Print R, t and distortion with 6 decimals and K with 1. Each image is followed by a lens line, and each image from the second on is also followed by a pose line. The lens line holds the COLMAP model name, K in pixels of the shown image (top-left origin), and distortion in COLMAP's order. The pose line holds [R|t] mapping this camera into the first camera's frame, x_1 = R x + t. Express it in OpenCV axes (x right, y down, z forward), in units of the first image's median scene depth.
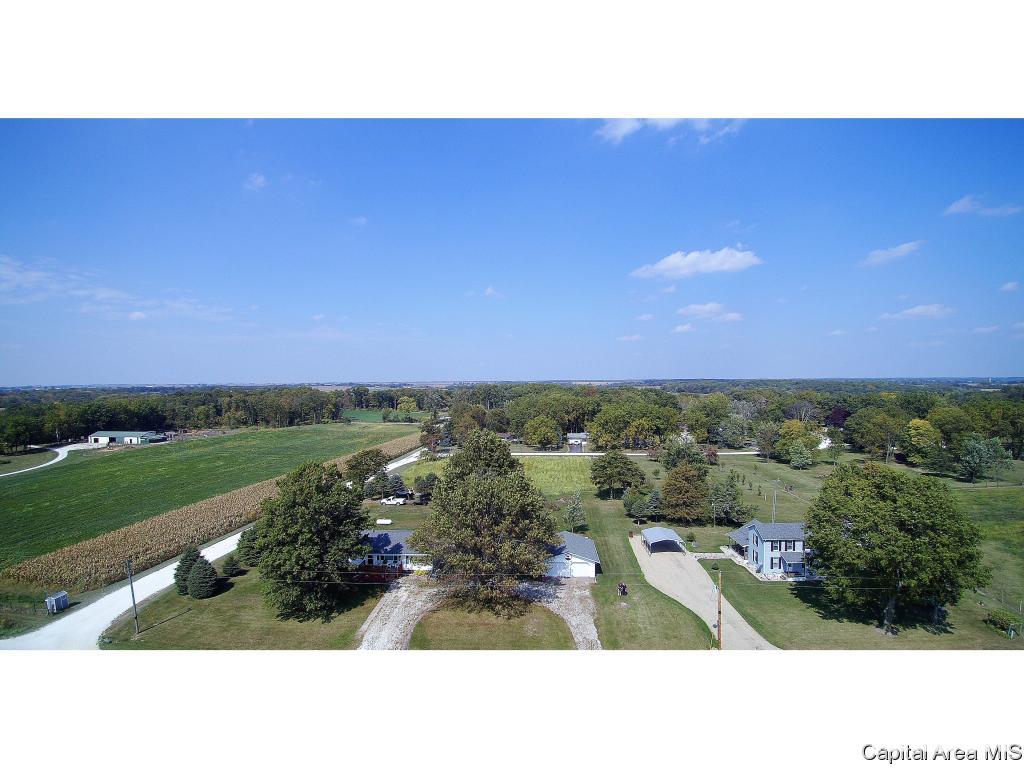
lens RADIAL K [[580.5, 0, 512.0], [0, 580.5, 384.0], [0, 0, 1]] dist [-0.053415, -0.001178]
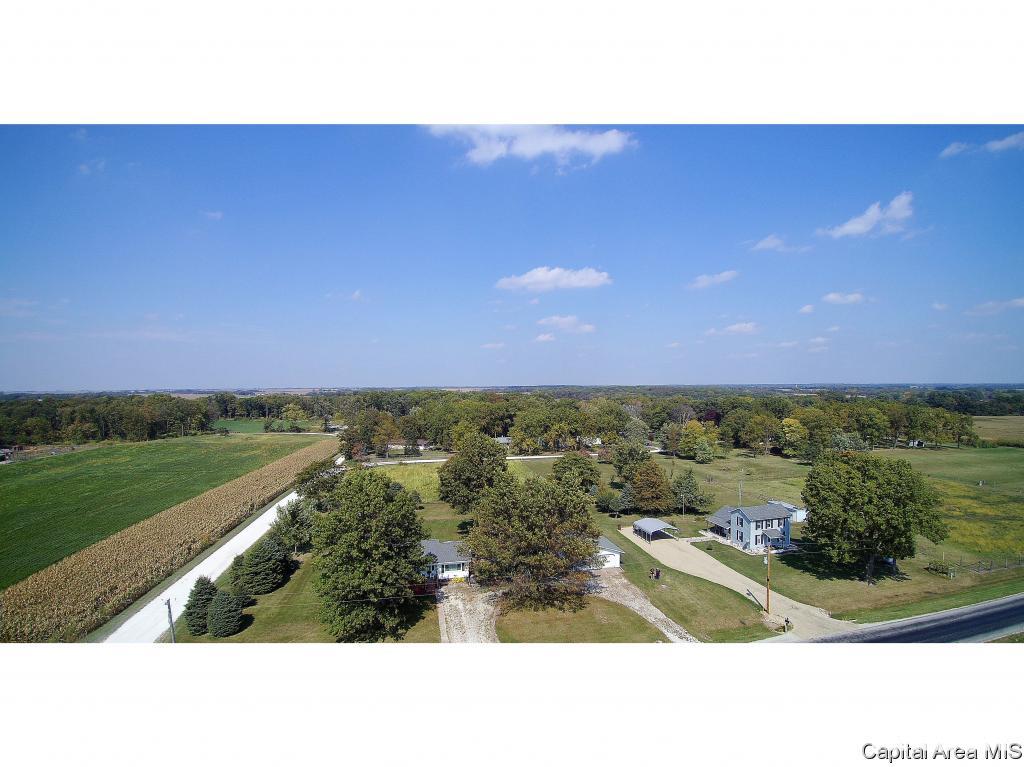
lens RADIAL K [[580.9, 0, 512.0], [0, 580.9, 383.5], [0, 0, 1]] dist [-0.043418, 0.000241]
pose [[0.946823, 0.002804, 0.321742, -0.215796], [0.001514, 0.999912, -0.013170, 0.001754], [-0.321751, 0.012956, 0.946736, 0.014621]]
